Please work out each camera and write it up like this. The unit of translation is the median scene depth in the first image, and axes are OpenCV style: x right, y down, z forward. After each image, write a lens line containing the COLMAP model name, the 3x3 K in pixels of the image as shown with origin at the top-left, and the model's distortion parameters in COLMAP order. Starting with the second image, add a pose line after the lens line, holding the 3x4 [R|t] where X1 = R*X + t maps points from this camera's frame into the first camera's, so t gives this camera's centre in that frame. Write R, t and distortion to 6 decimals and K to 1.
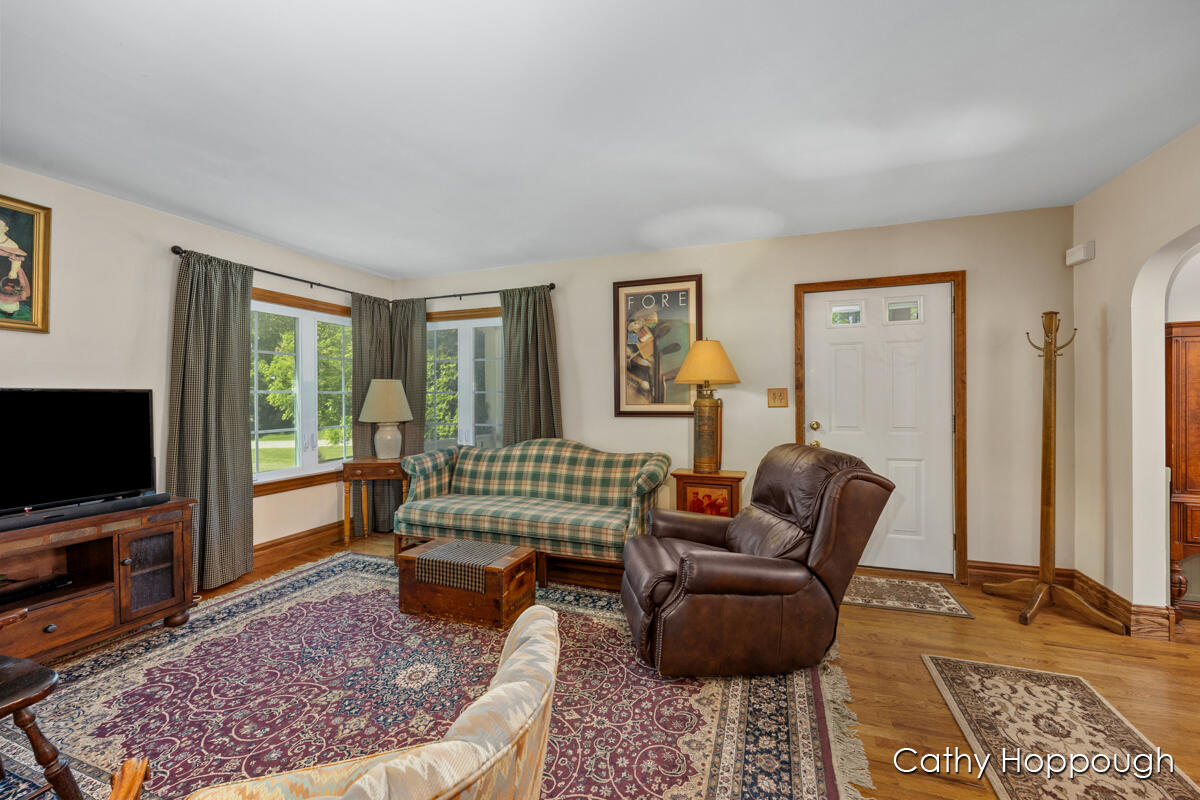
lens RADIAL K [[486.2, 0, 604.0], [0, 486.2, 395.5], [0, 0, 1]] dist [0.003803, 0.000252]
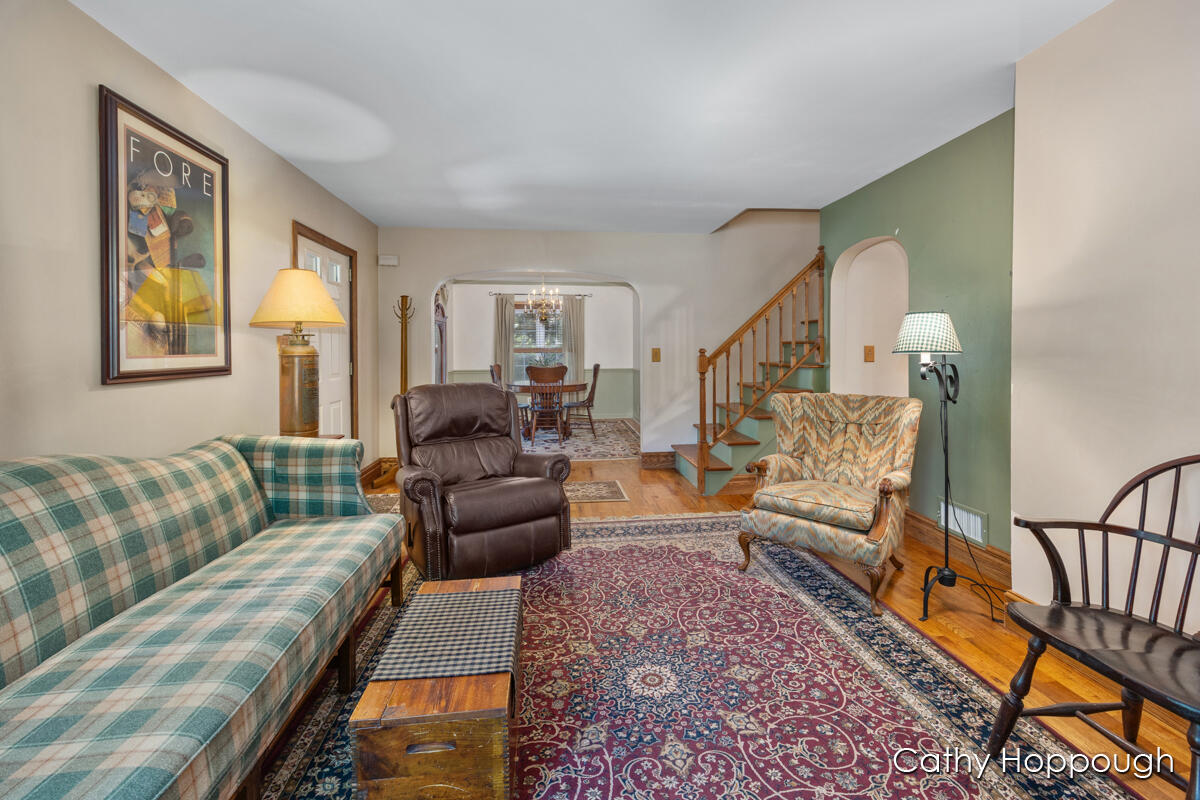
lens RADIAL K [[486.2, 0, 615.6], [0, 486.2, 352.0], [0, 0, 1]] dist [0.003803, 0.000252]
pose [[-0.464659, 0.007429, 0.885459, -0.978304], [0.013038, 0.999914, -0.001547, 0.032890], [-0.885394, 0.010826, -0.464716, 1.298468]]
